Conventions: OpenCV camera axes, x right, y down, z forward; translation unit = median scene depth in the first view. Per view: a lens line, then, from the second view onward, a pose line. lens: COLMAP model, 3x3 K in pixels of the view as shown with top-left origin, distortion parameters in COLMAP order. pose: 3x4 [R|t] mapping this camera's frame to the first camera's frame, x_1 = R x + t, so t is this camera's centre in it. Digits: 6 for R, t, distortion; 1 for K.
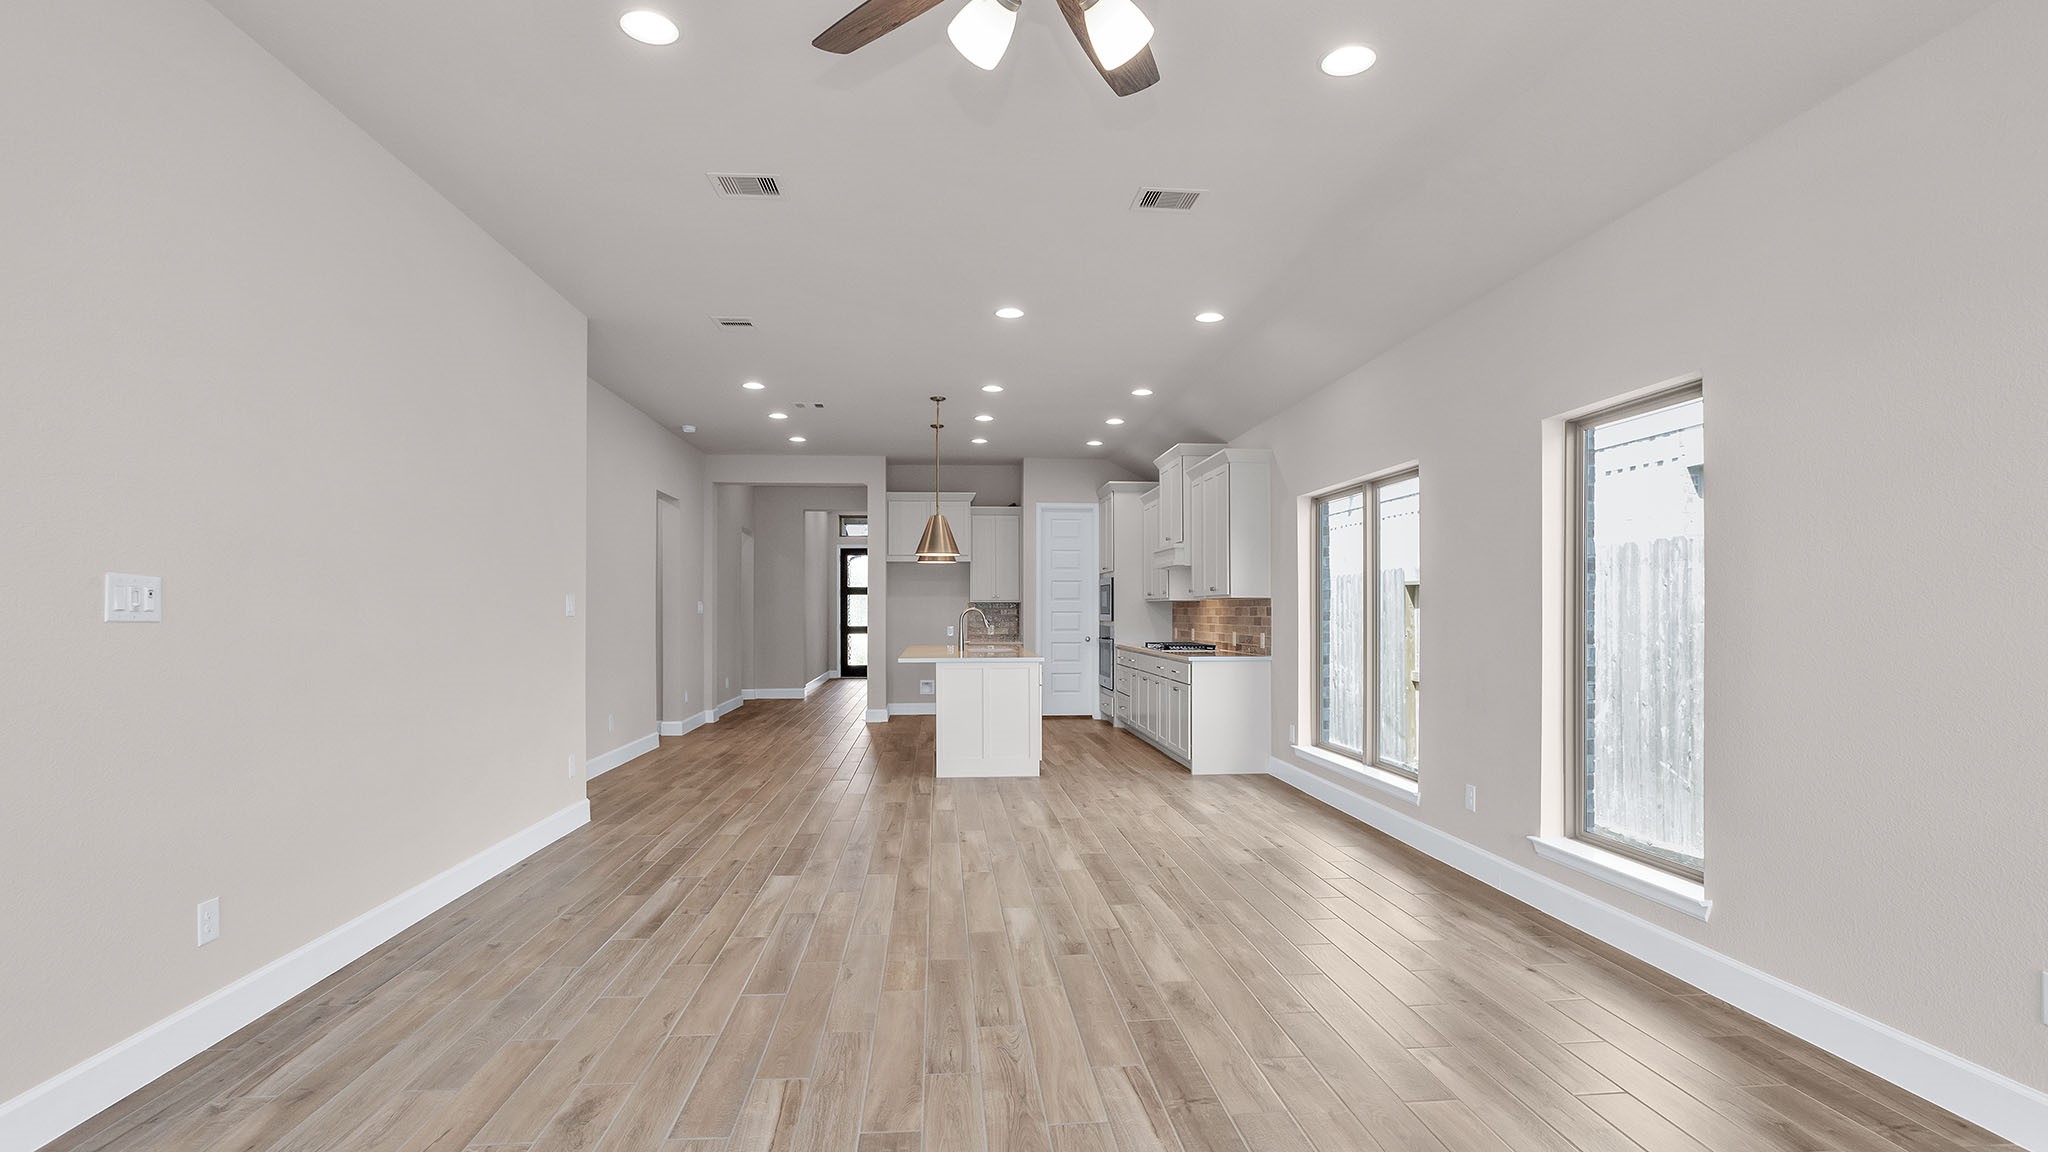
lens RADIAL K [[992.8, 0, 1023.5], [0, 992.8, 609.0], [0, 0, 1]] dist [-0.000101, 0.027028]
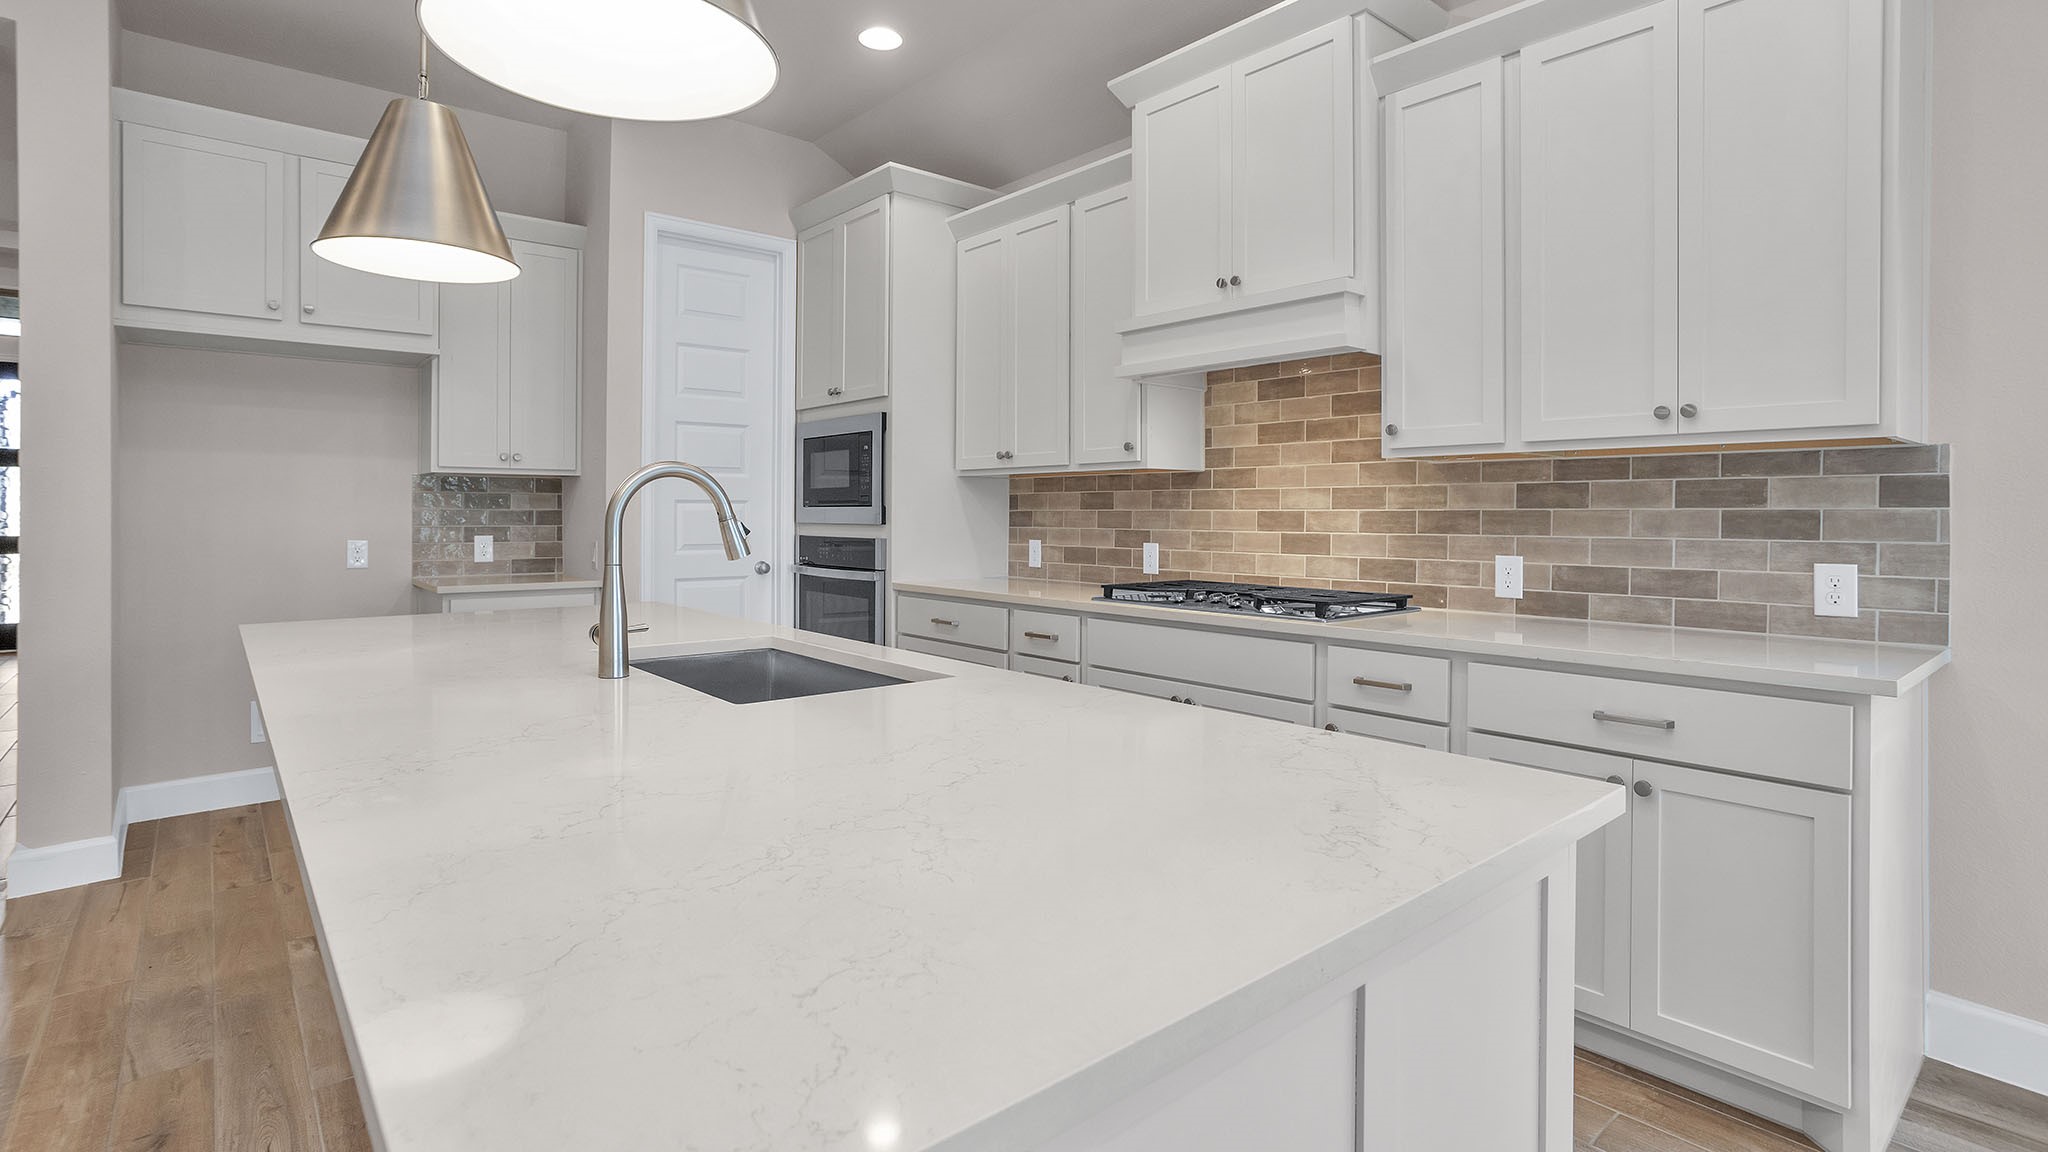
lens RADIAL K [[979.8, 0, 1024.8], [0, 979.8, 518.8], [0, 0, 1]] dist [-0.047973, 0.024163]
pose [[0.813964, 0.003466, 0.580906, -0.089384], [-0.006794, 0.999971, 0.003553, 0.008186], [-0.580876, -0.006838, 0.813963, 0.661040]]
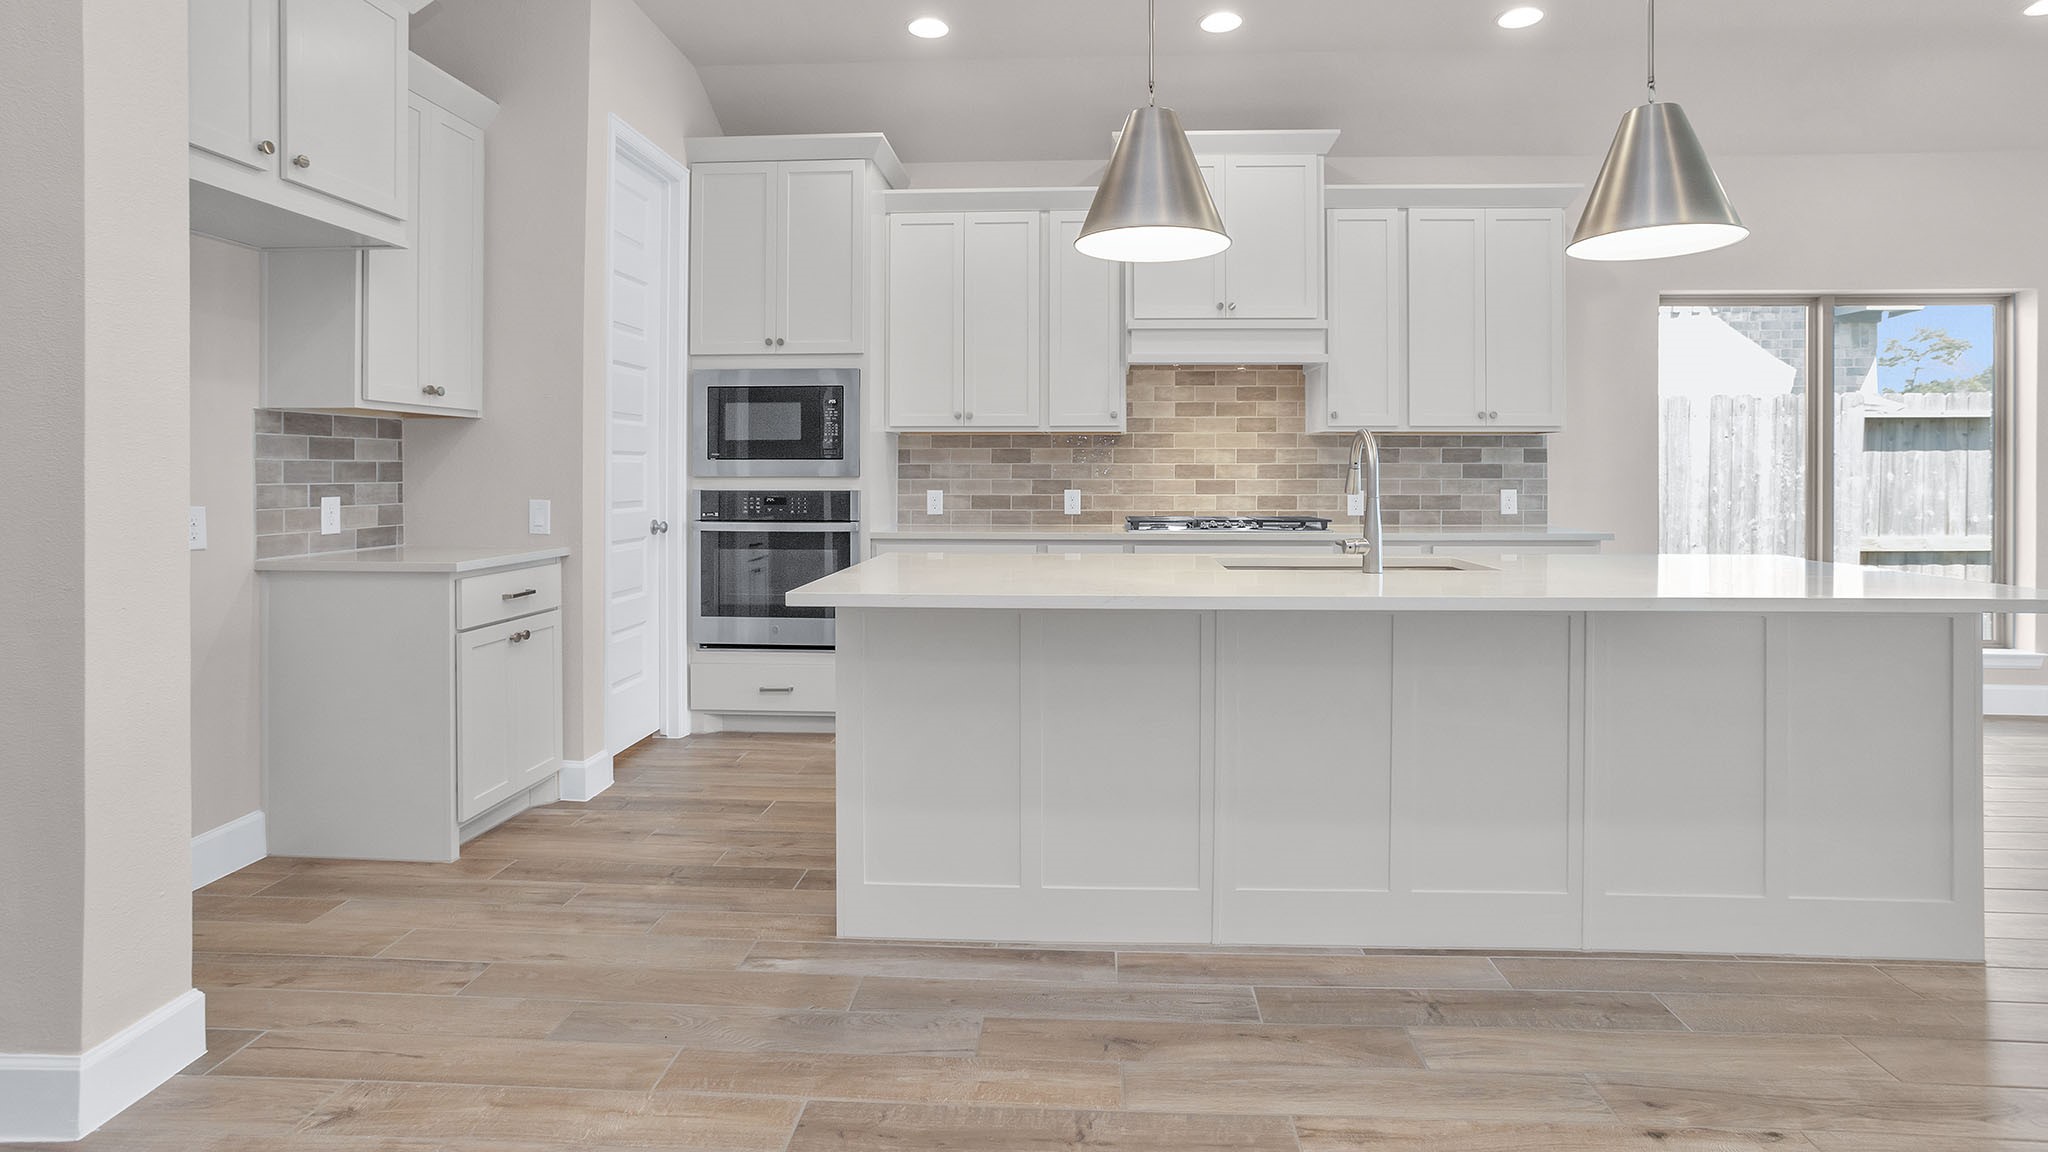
lens RADIAL K [[1005.8, 0, 1031.7], [0, 1005.8, 478.1], [0, 0, 1]] dist [-0.070899, 0.046729]
pose [[0.142326, -0.002646, 0.989816, -0.307160], [-0.002074, 0.999993, 0.002972, 0.011313], [-0.989818, -0.002476, 0.142319, 0.880182]]
